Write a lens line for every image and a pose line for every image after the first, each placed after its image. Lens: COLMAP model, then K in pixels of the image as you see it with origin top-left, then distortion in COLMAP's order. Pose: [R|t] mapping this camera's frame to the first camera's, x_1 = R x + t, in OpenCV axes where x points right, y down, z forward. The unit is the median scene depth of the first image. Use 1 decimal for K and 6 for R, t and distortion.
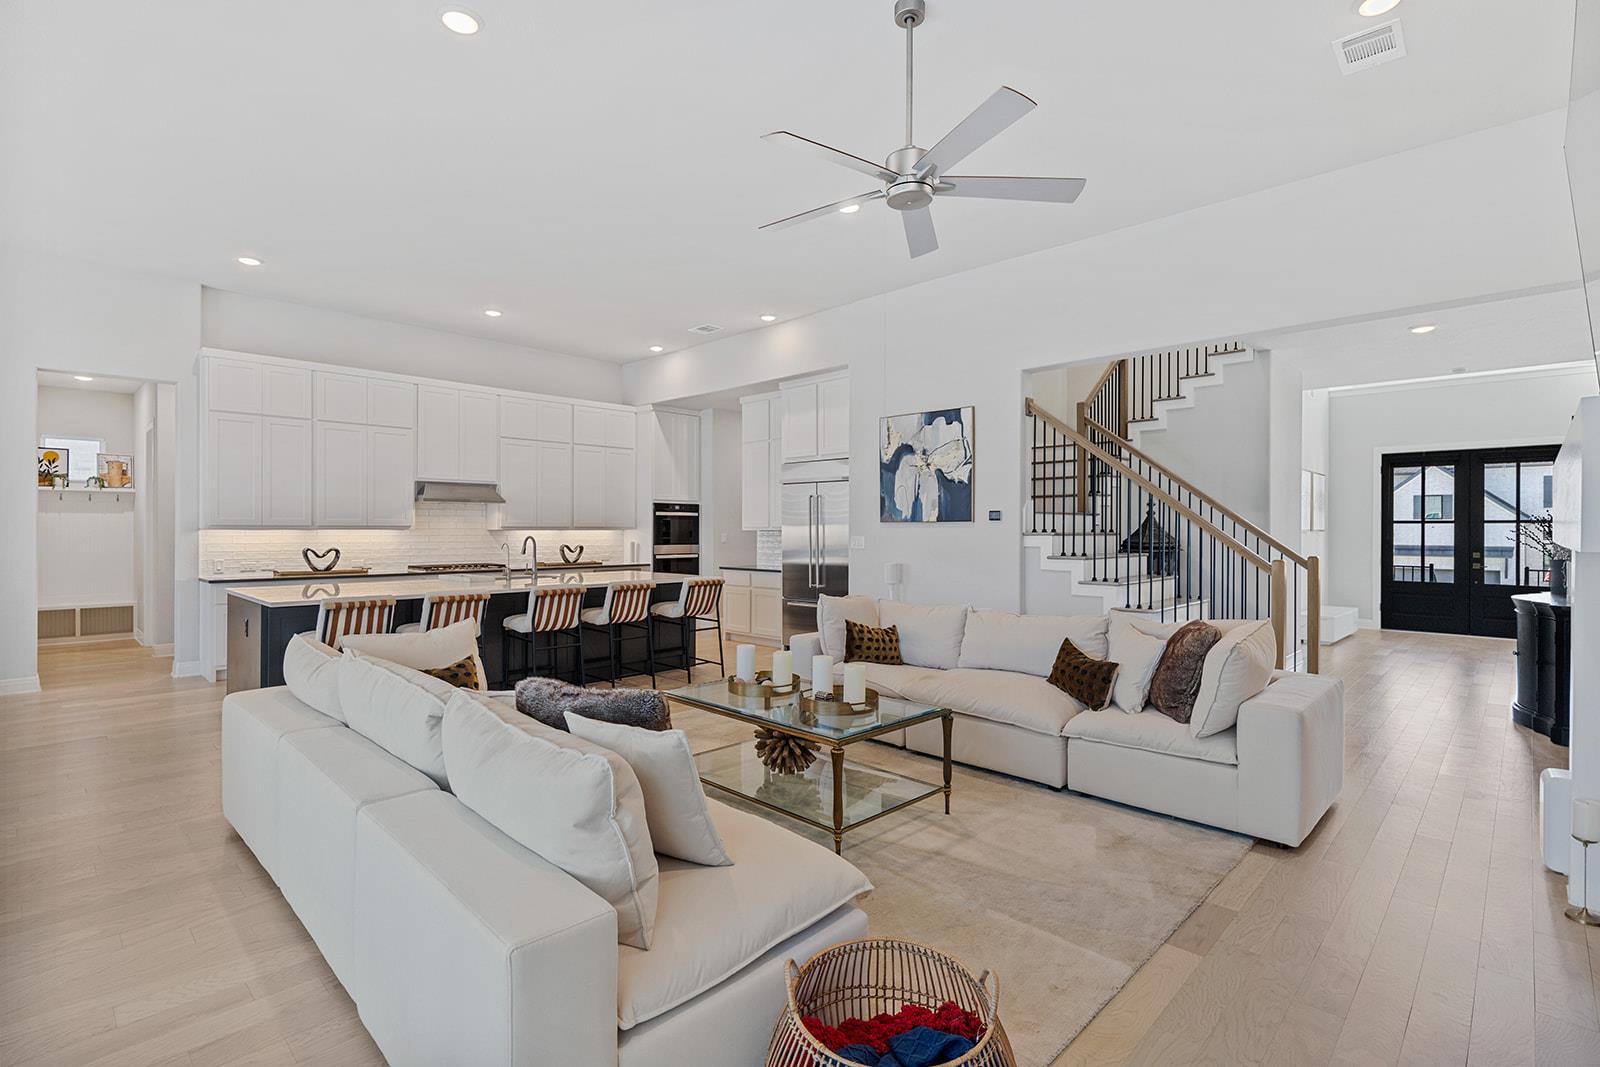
lens RADIAL K [[760.0, 0, 800.0], [0, 760.0, 533.5], [0, 0, 1]] dist [0.000858, -0.000357]
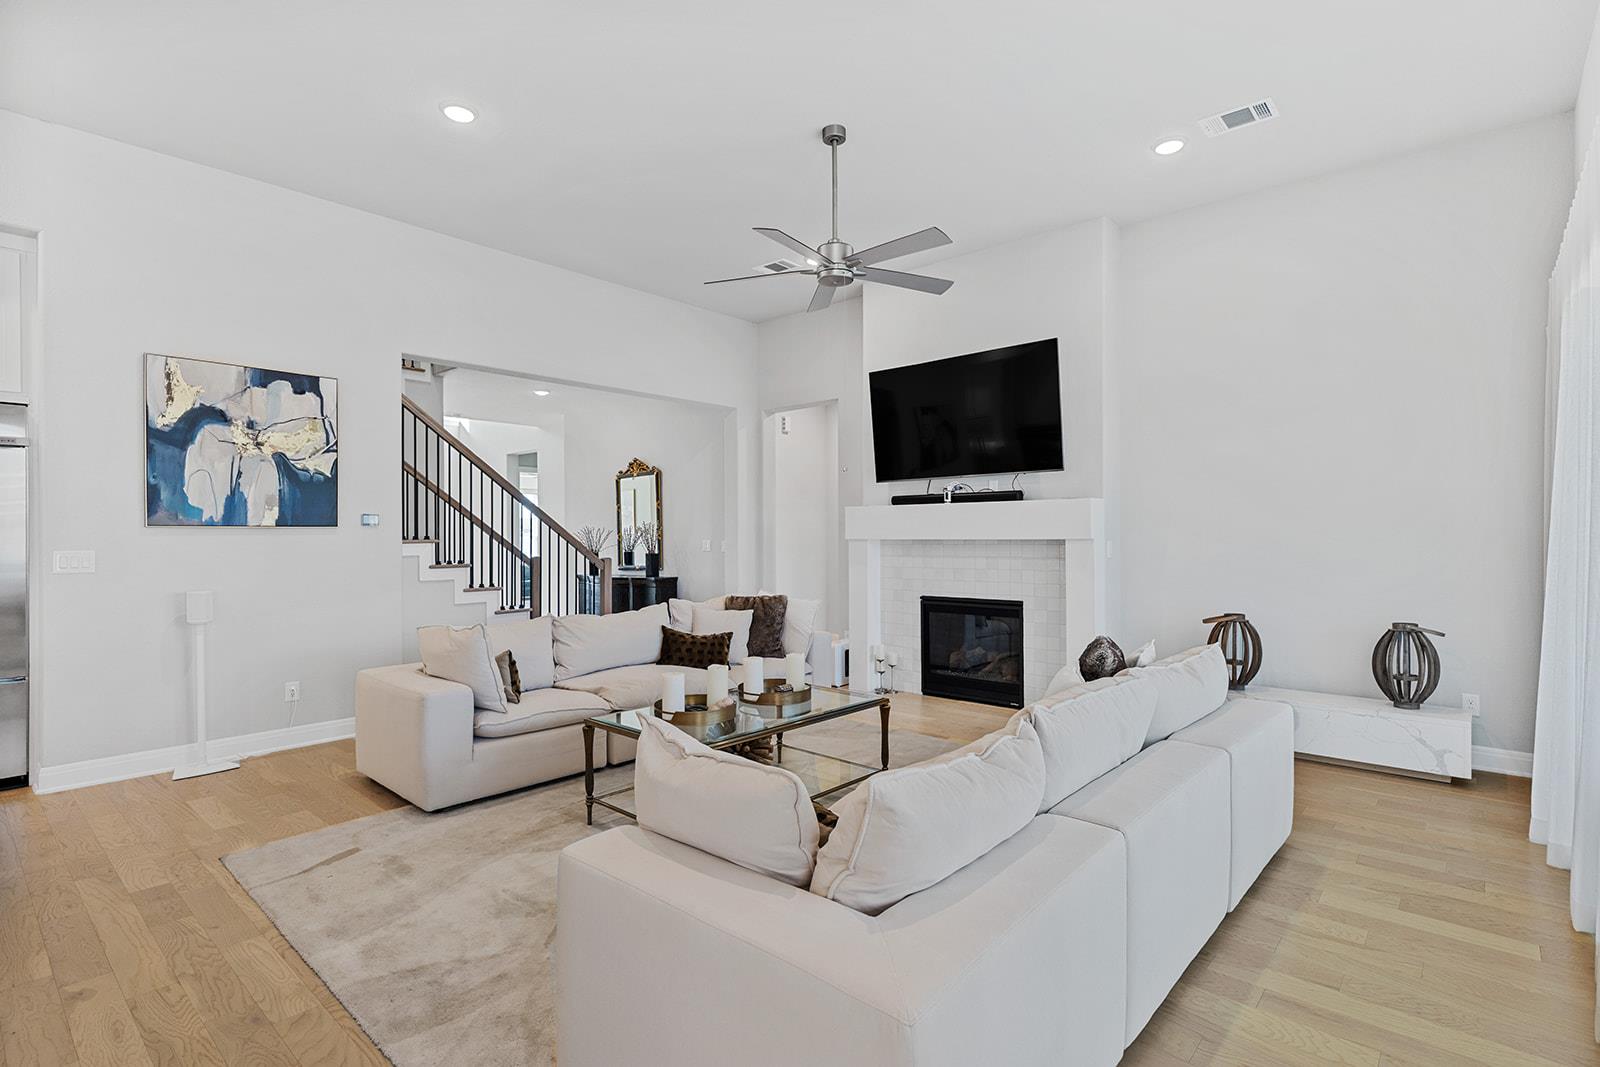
lens RADIAL K [[771.8, 0, 794.9], [0, 771.8, 538.8], [0, 0, 1]] dist [0.002155, -0.000303]
pose [[-0.043364, -0.005240, 0.999046, -0.509305], [0.009768, 0.999936, 0.005669, -0.002864], [-0.999012, 0.010004, -0.043310, 0.492371]]
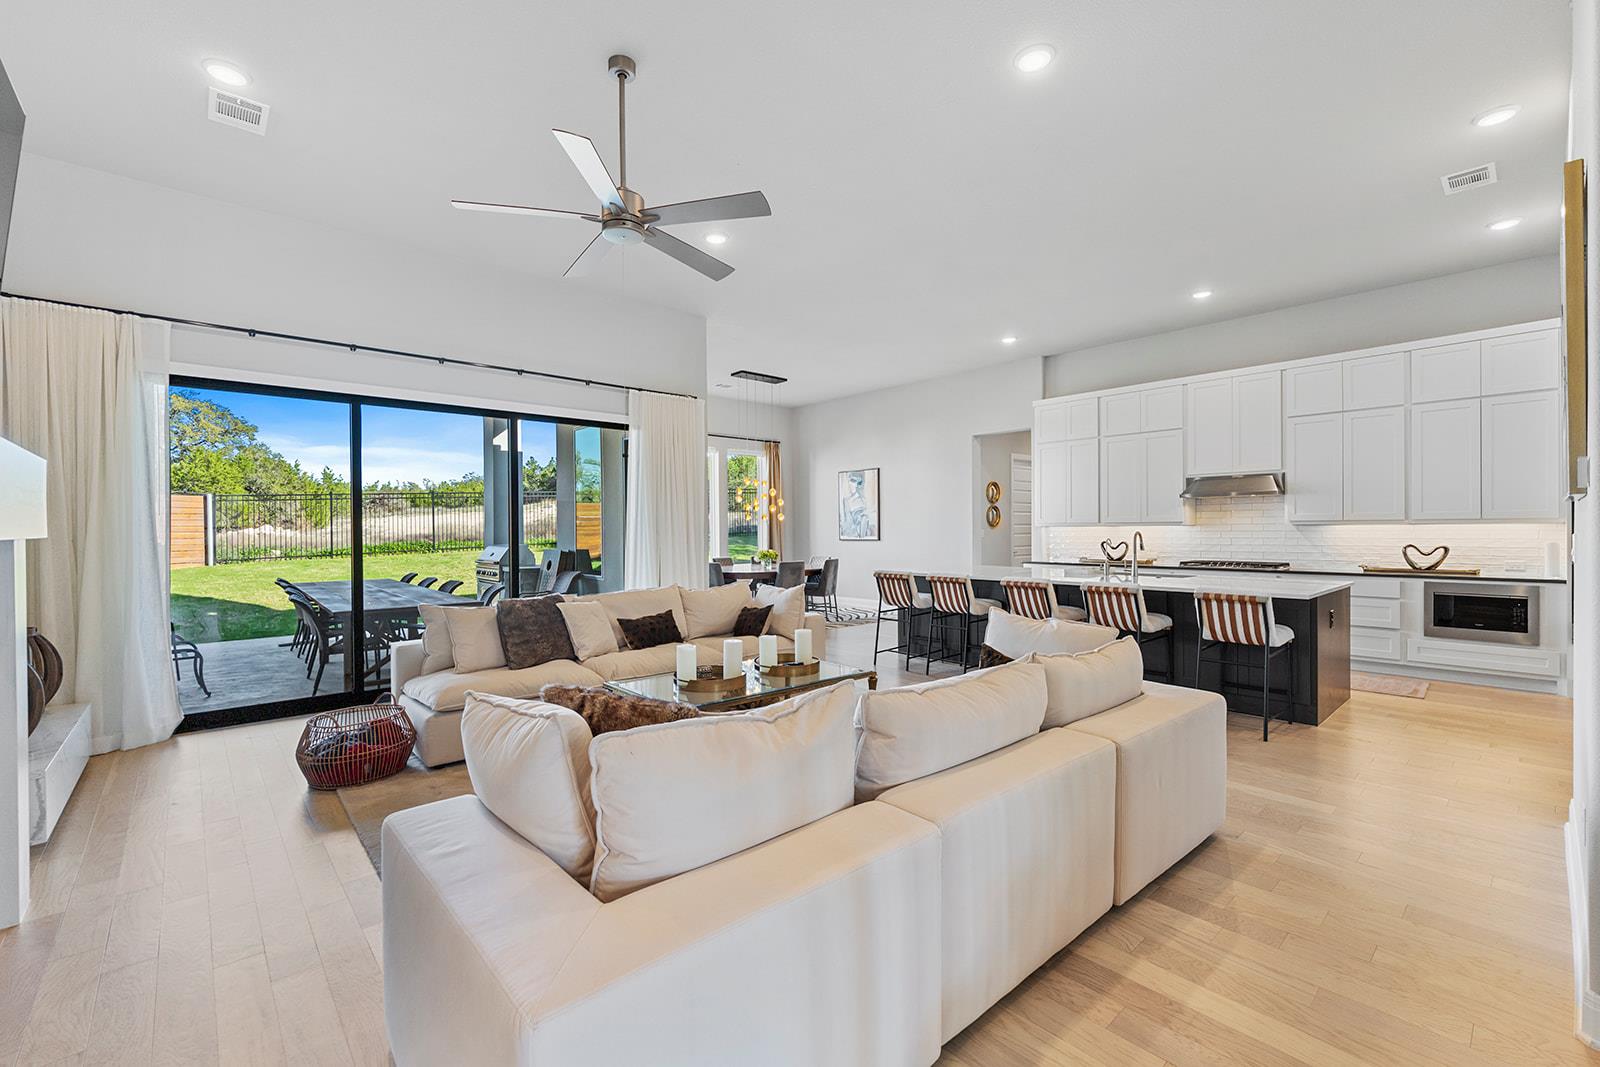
lens RADIAL K [[677.5, 0, 794.4], [0, 677.5, 528.4], [0, 0, 1]] dist [-0.000781, -0.000094]
pose [[-0.073345, -0.001270, -0.997306, 0.485213], [0.001427, 0.999998, -0.001379, -0.000152], [0.997306, -0.001524, -0.073343, 0.577459]]
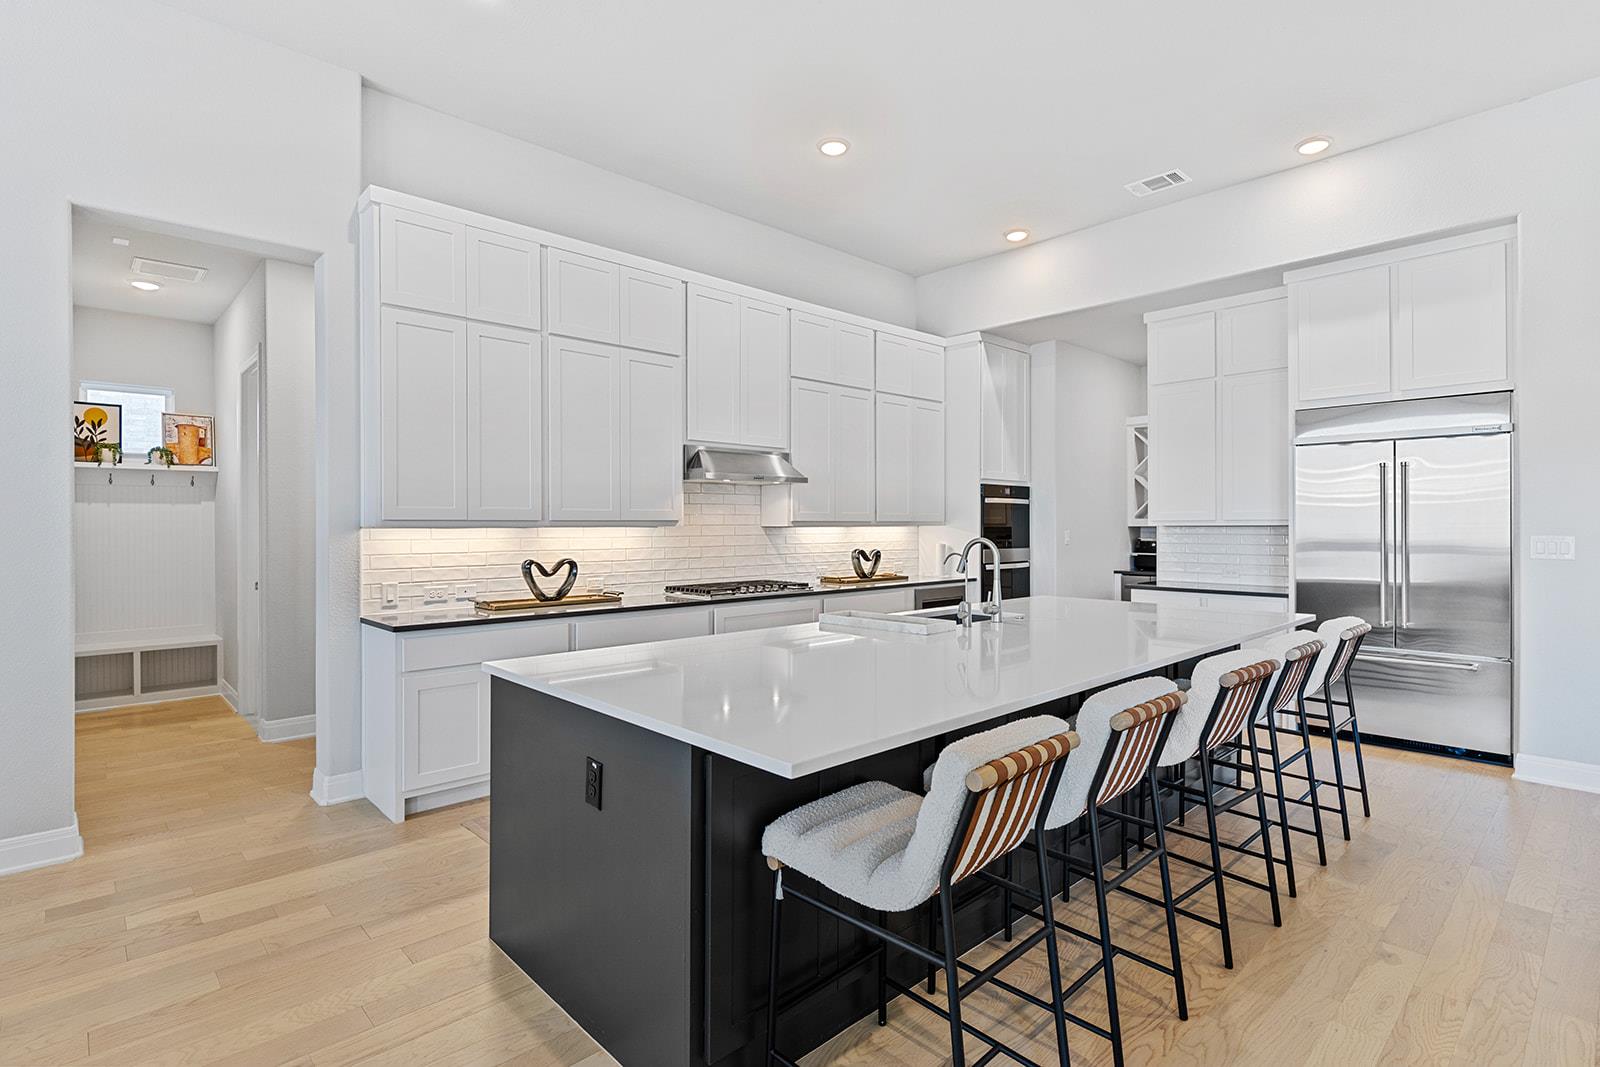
lens RADIAL K [[780.3, 0, 789.8], [0, 780.3, 530.7], [0, 0, 1]] dist [0.001425, -0.000011]
pose [[0.998843, -0.004177, -0.047908, -0.424973], [0.004266, 0.999989, 0.001759, -0.002807], [0.047900, -0.001961, 0.998850, 0.425561]]
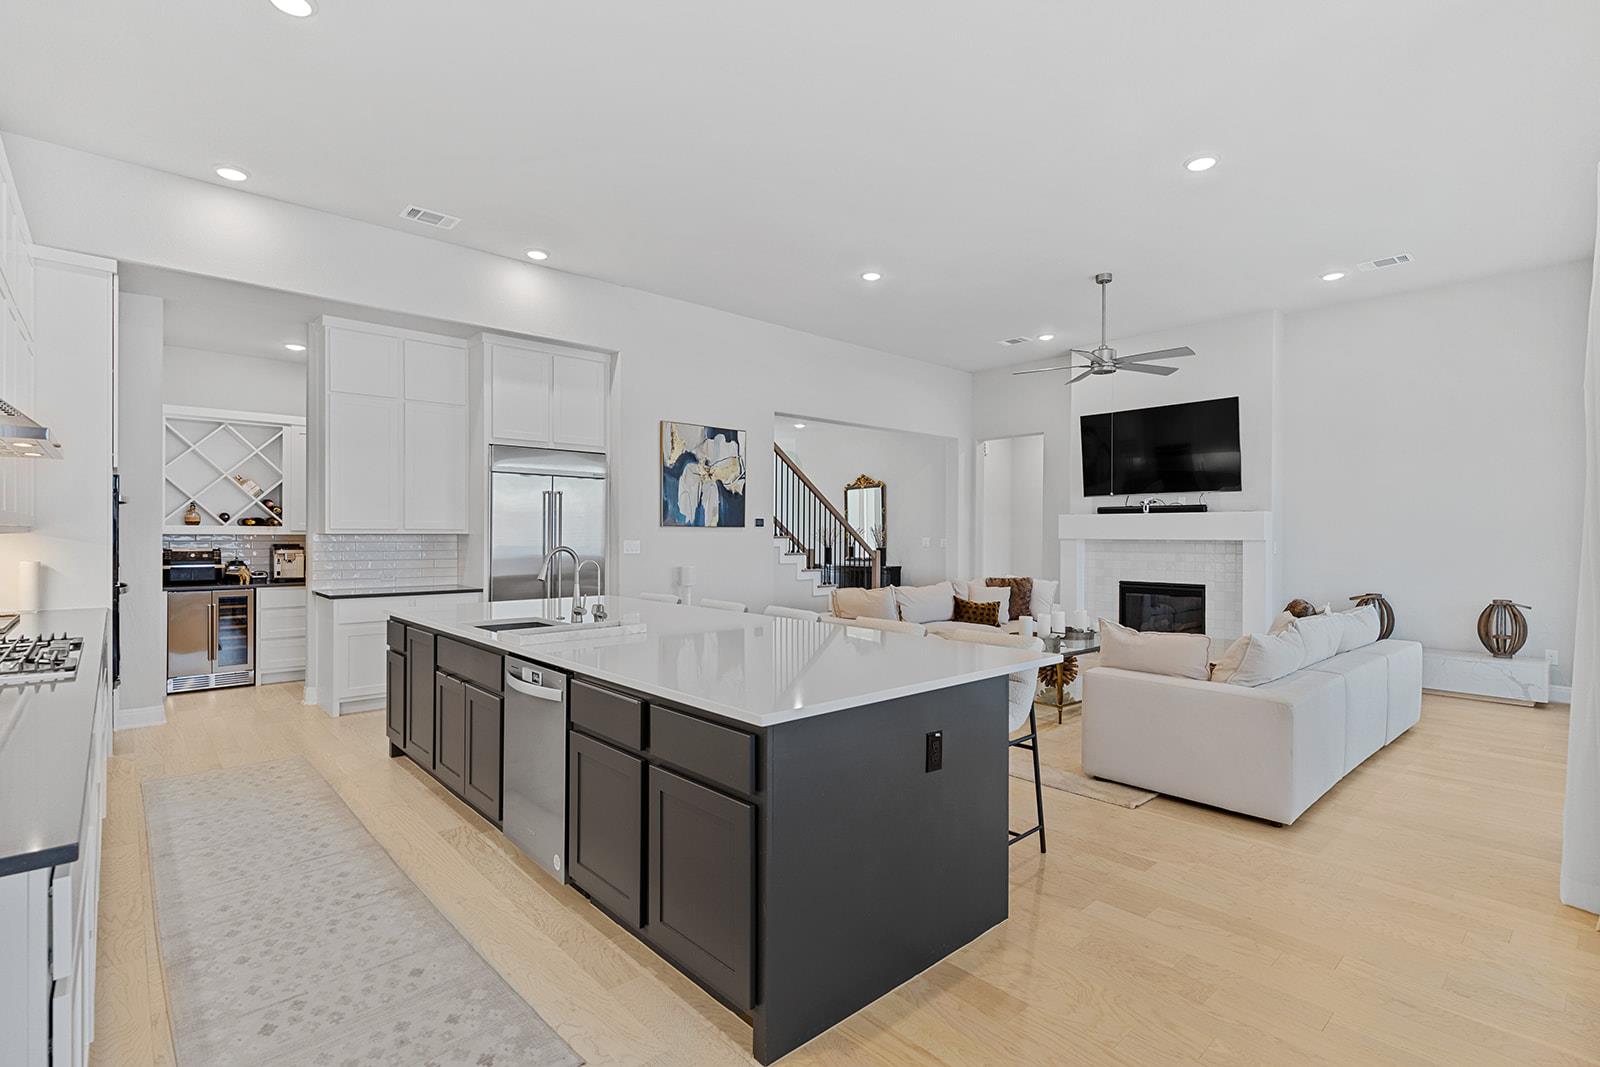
lens RADIAL K [[747.0, 0, 796.0], [0, 747.0, 540.5], [0, 0, 1]] dist [0.001827, -0.000603]
pose [[0.065049, -0.009446, 0.997837, -0.822179], [0.000553, 0.999955, 0.009430, -0.005056], [-0.997882, -0.000061, 0.065052, 0.732911]]
